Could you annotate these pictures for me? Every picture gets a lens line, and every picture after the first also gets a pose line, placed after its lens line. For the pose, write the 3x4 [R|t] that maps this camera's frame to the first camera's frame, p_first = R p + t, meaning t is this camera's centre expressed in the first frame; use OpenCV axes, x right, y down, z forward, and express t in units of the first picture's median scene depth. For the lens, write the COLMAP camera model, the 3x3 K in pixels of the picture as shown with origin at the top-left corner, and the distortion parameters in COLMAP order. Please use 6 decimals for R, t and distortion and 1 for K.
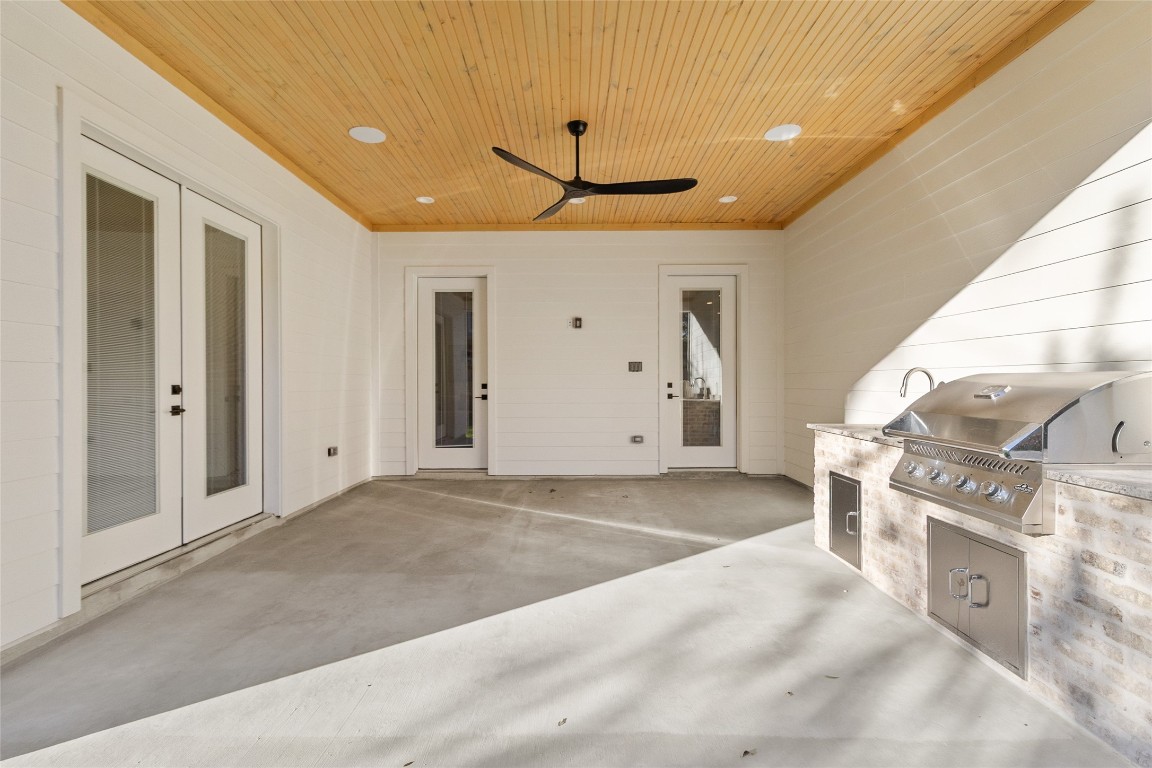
lens RADIAL K [[526.4, 0, 572.9], [0, 526.4, 374.9], [0, 0, 1]] dist [-0.000129, 0.001054]
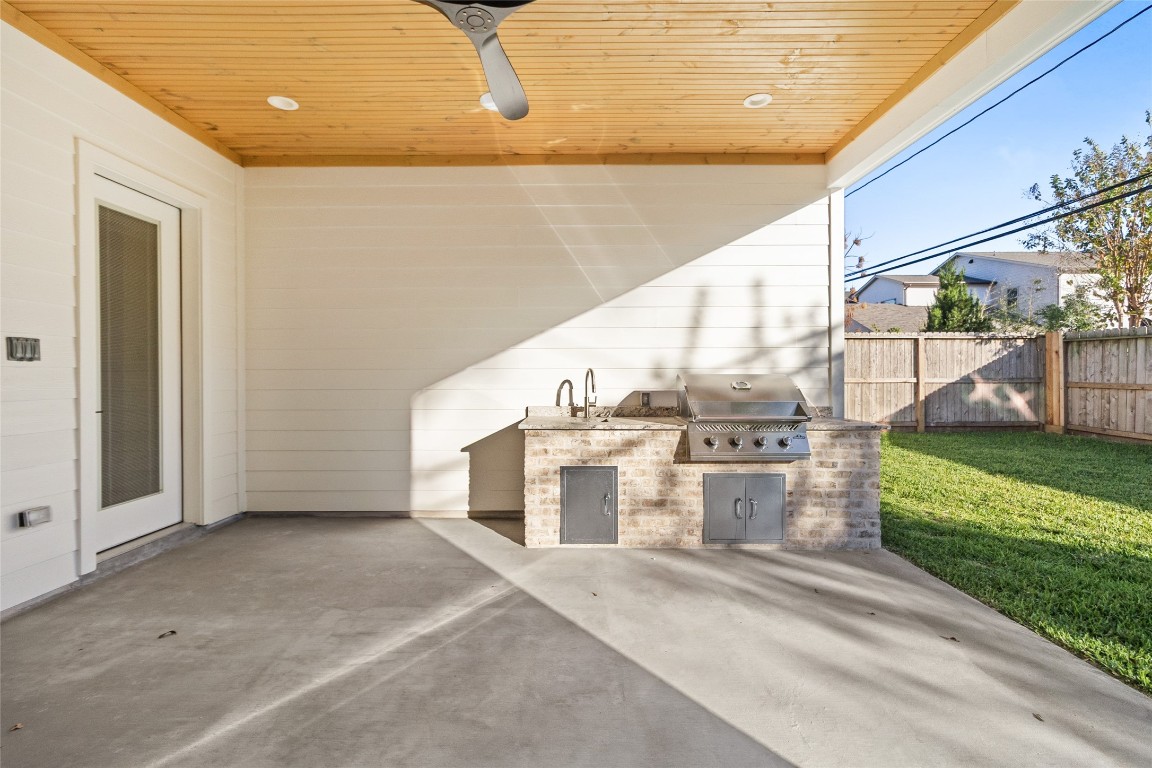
lens RADIAL K [[526.4, 0, 572.9], [0, 526.4, 374.9], [0, 0, 1]] dist [-0.000129, 0.001054]
pose [[0.005393, 0.002682, 0.999982, -0.521171], [-0.008671, 0.999959, -0.002635, 0.004211], [-0.999948, -0.008657, 0.005416, 0.929967]]
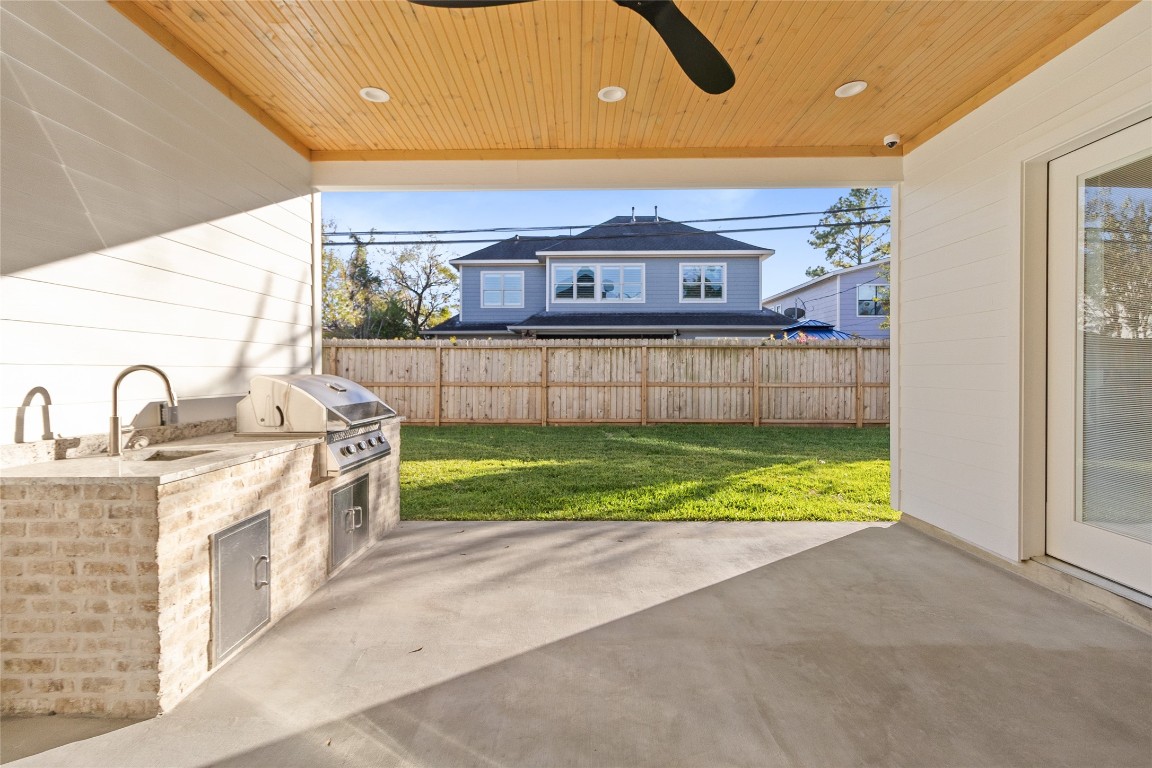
lens RADIAL K [[526.4, 0, 572.9], [0, 526.4, 374.9], [0, 0, 1]] dist [-0.000129, 0.001054]
pose [[-0.999982, 0.005737, 0.002011, 0.073563], [0.005726, 0.999970, -0.005251, 0.005380], [-0.002041, -0.005239, -0.999984, 1.525515]]
